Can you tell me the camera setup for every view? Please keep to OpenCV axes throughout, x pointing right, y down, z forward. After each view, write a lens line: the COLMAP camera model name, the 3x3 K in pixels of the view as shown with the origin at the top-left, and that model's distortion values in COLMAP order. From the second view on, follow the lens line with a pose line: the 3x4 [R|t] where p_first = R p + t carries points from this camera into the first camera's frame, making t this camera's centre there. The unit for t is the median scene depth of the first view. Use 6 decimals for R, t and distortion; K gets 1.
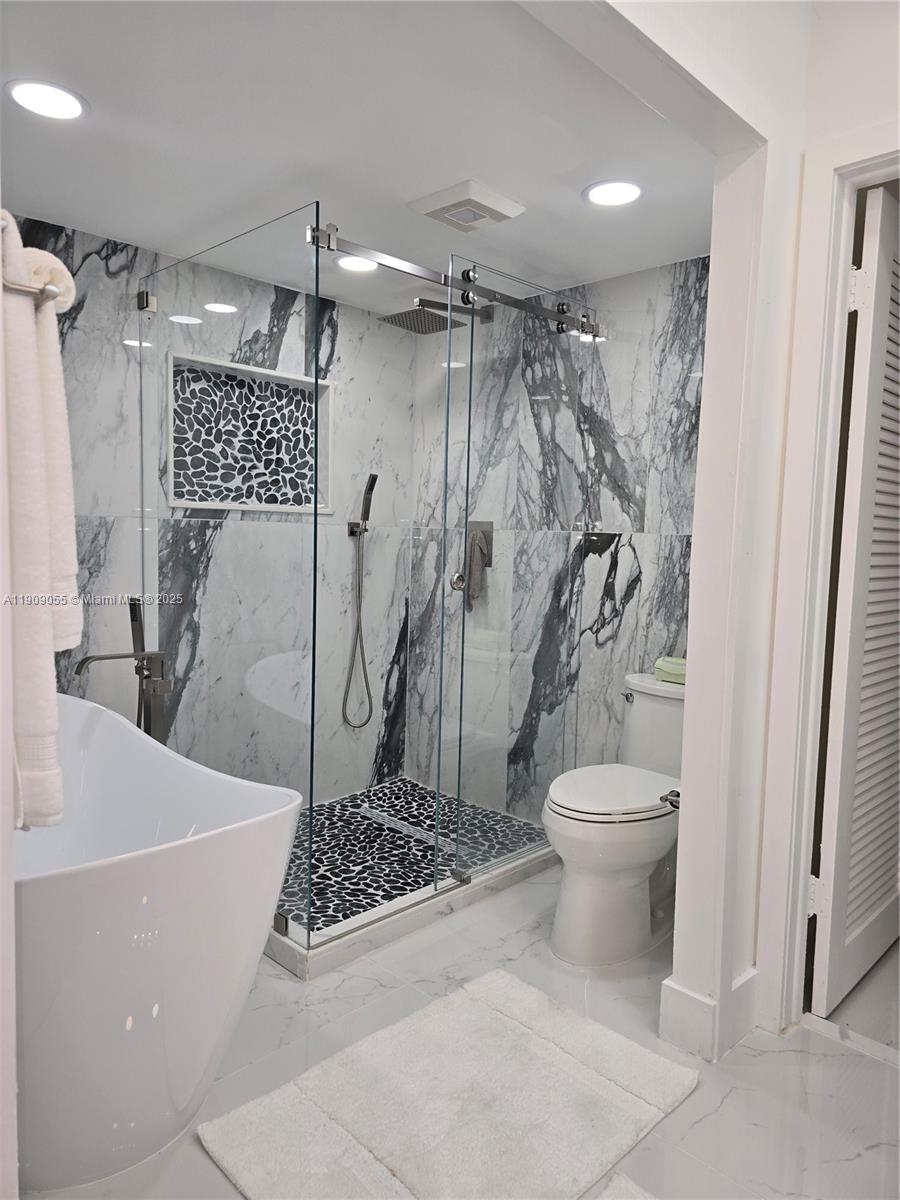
lens RADIAL K [[807.3, 0, 439.6], [0, 807.3, 589.7], [0, 0, 1]] dist [0.049397, -0.042668]
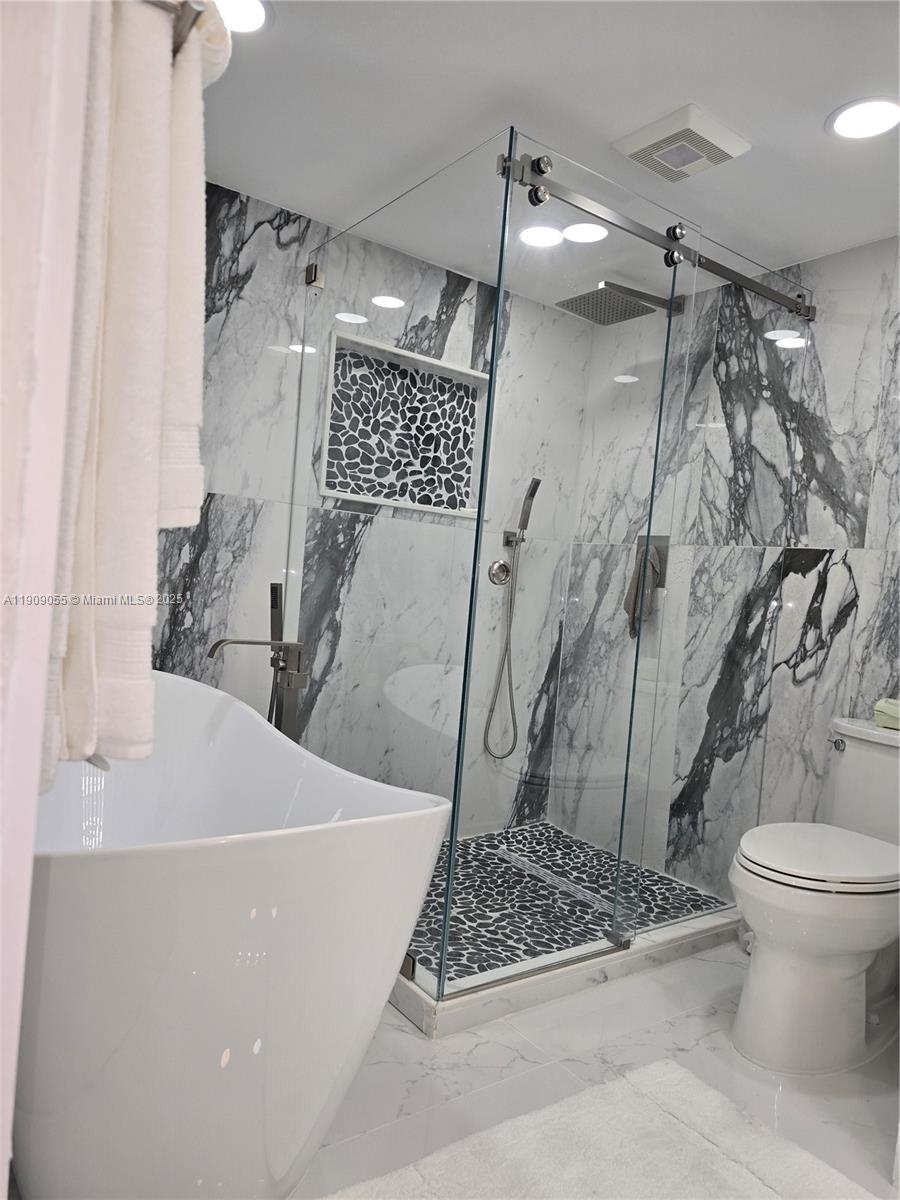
lens RADIAL K [[807.3, 0, 447.7], [0, 807.3, 595.9], [0, 0, 1]] dist [0.049397, -0.042668]
pose [[0.985866, 0.060984, -0.156042, -0.033942], [-0.070353, 0.995992, -0.055235, 0.052399], [0.152048, 0.065433, 0.986205, 0.106243]]
